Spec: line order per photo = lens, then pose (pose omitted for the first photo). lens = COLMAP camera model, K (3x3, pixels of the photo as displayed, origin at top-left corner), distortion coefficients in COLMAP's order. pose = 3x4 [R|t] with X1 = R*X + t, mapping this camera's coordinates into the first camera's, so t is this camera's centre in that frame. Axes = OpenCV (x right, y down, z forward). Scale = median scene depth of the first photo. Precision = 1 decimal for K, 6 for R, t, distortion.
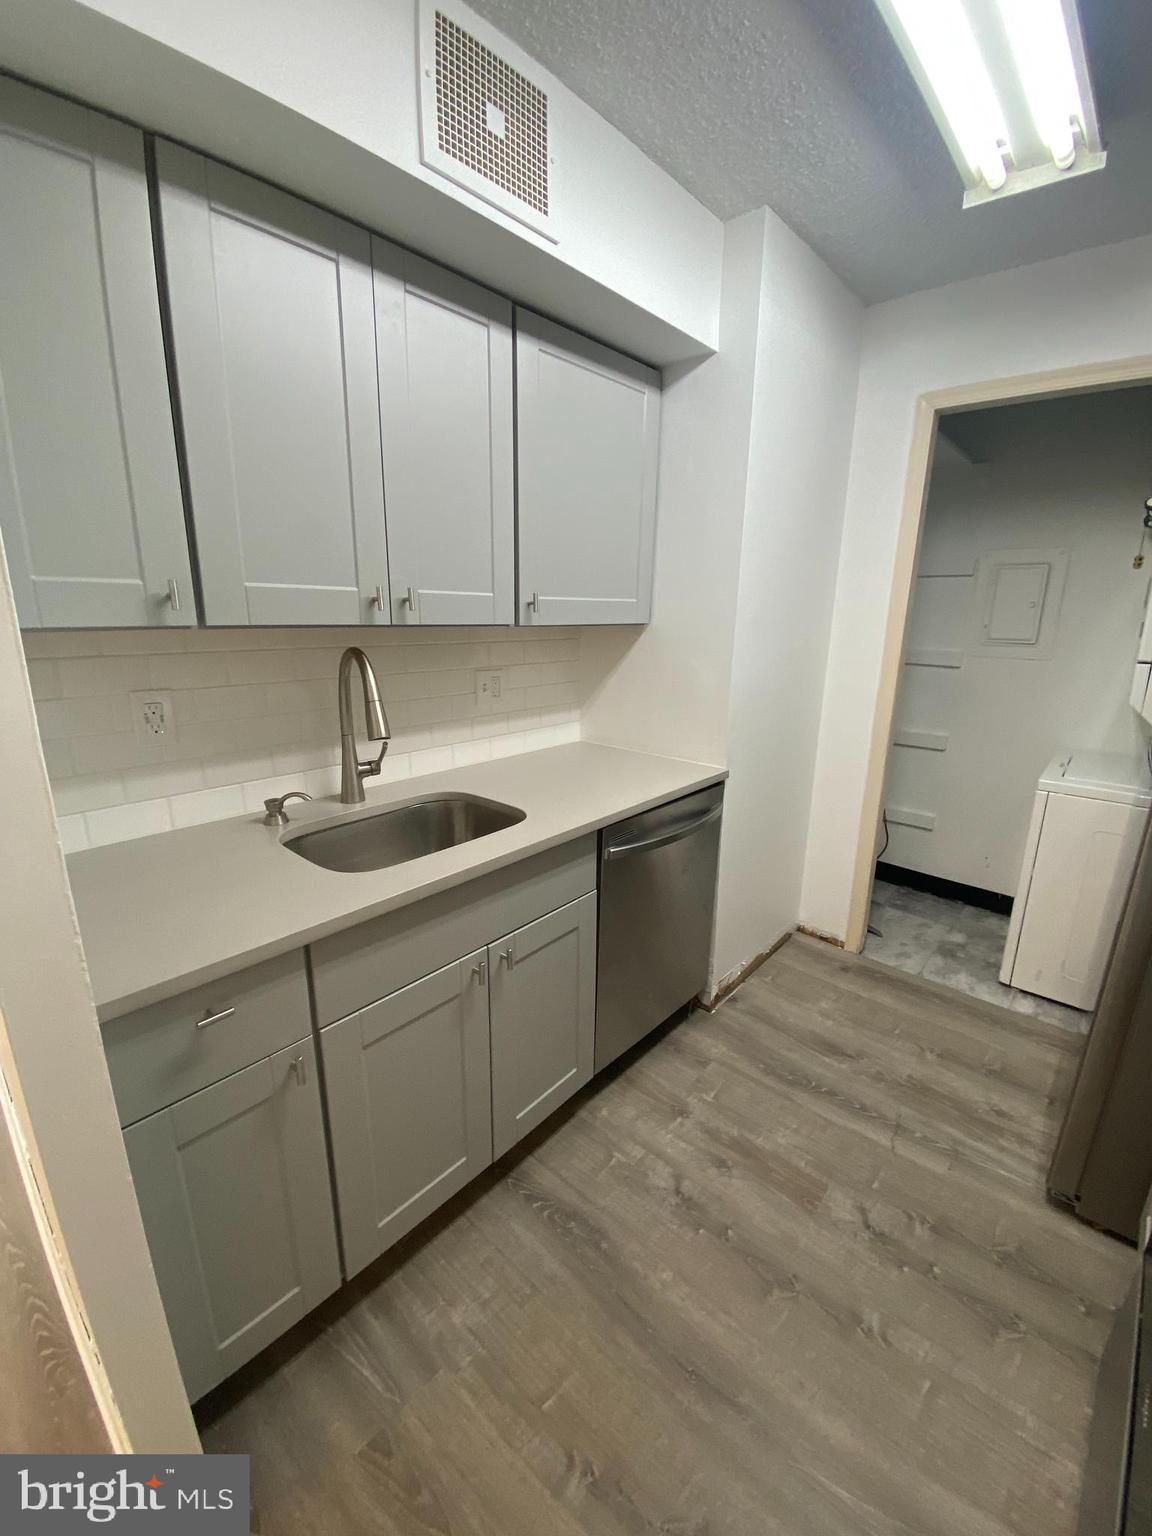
lens RADIAL K [[622.7, 0, 576.0], [0, 622.7, 768.0], [0, 0, 1]] dist [0.014530, -0.017111]
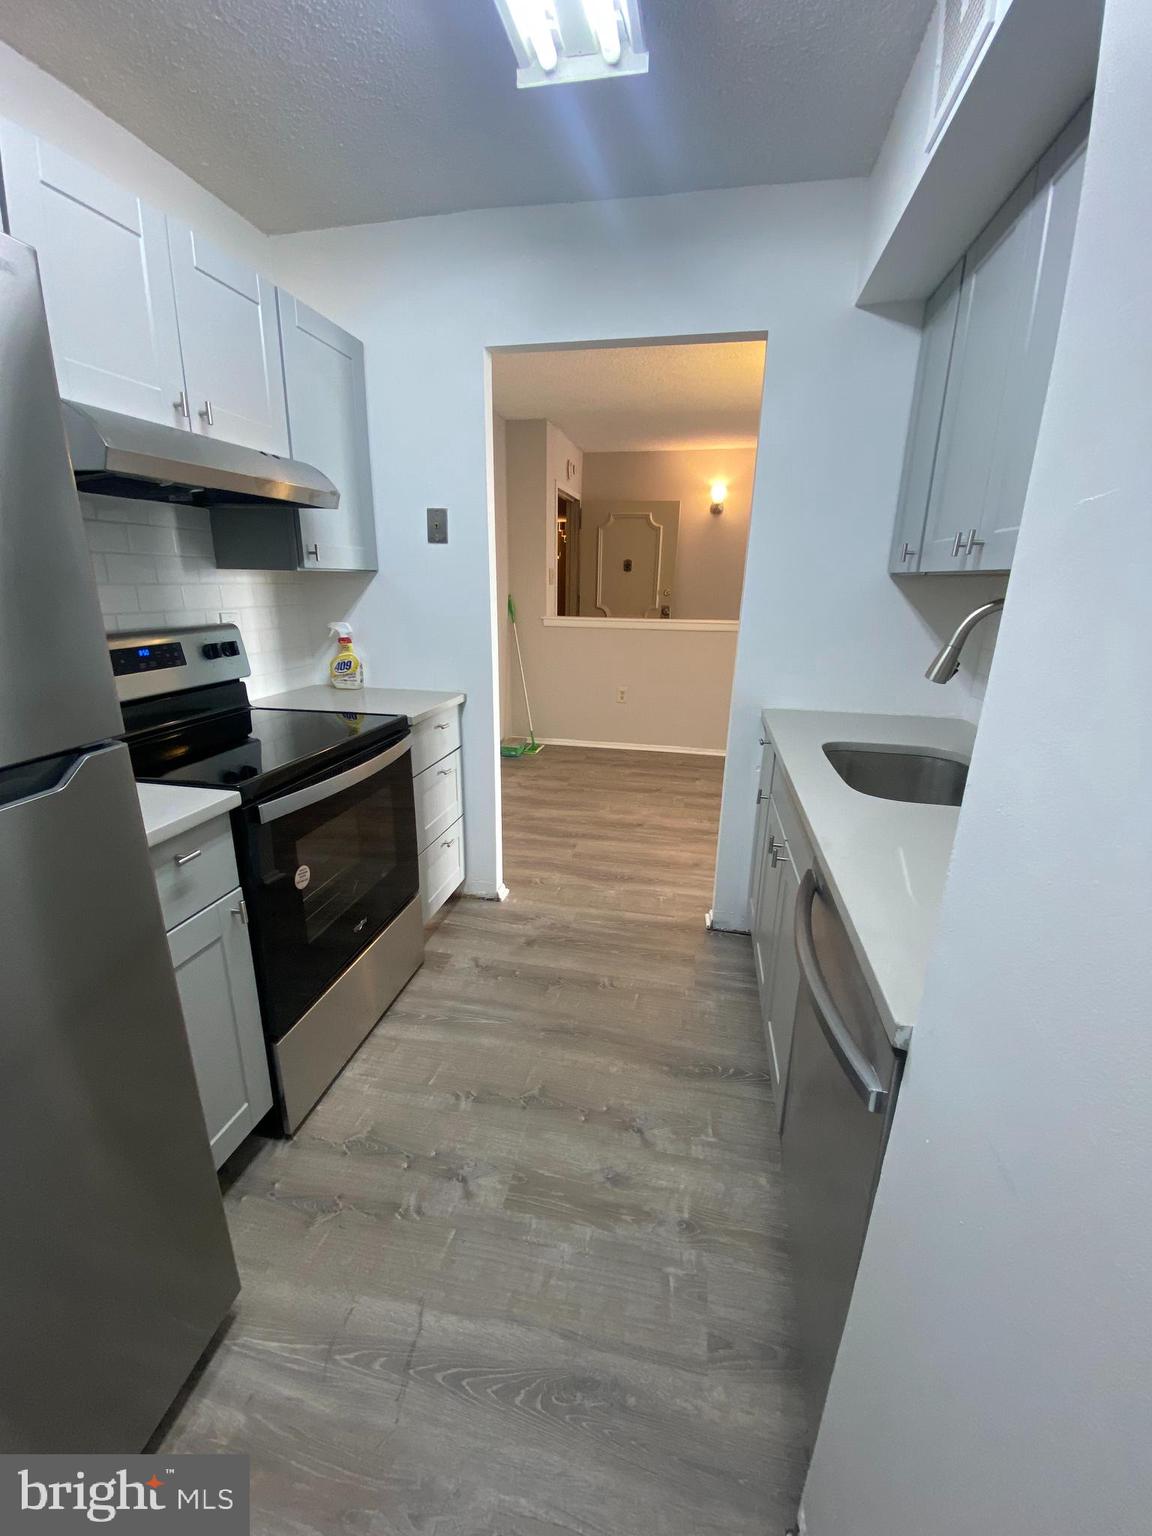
lens RADIAL K [[622.7, 0, 576.0], [0, 622.7, 768.0], [0, 0, 1]] dist [0.014530, -0.017111]
pose [[-0.861948, 0.117899, -0.493097, 0.581055], [-0.158471, 0.861203, 0.482925, -0.258462], [0.481593, 0.494398, -0.723629, 1.184335]]
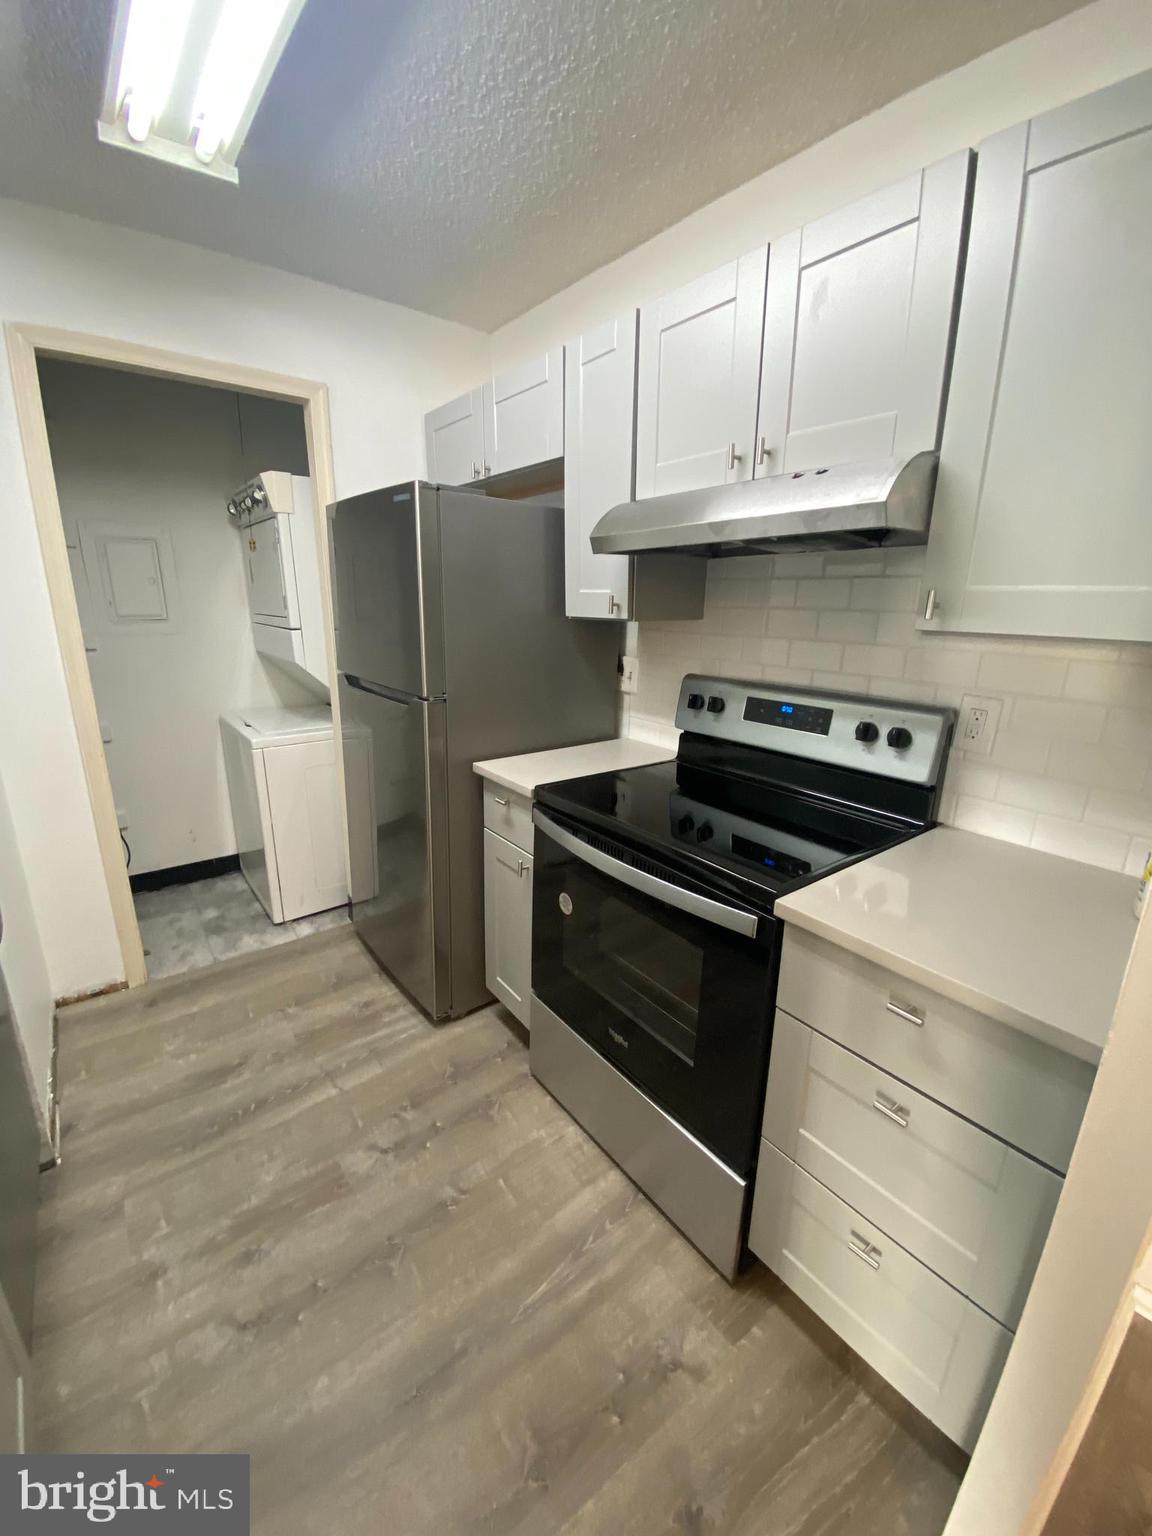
lens RADIAL K [[622.7, 0, 576.0], [0, 622.7, 768.0], [0, 0, 1]] dist [0.014530, -0.017111]
pose [[0.178320, -0.275190, 0.944708, -0.264634], [0.239119, 0.943434, 0.229683, -0.062484], [-0.954476, 0.184940, 0.234036, 0.236548]]
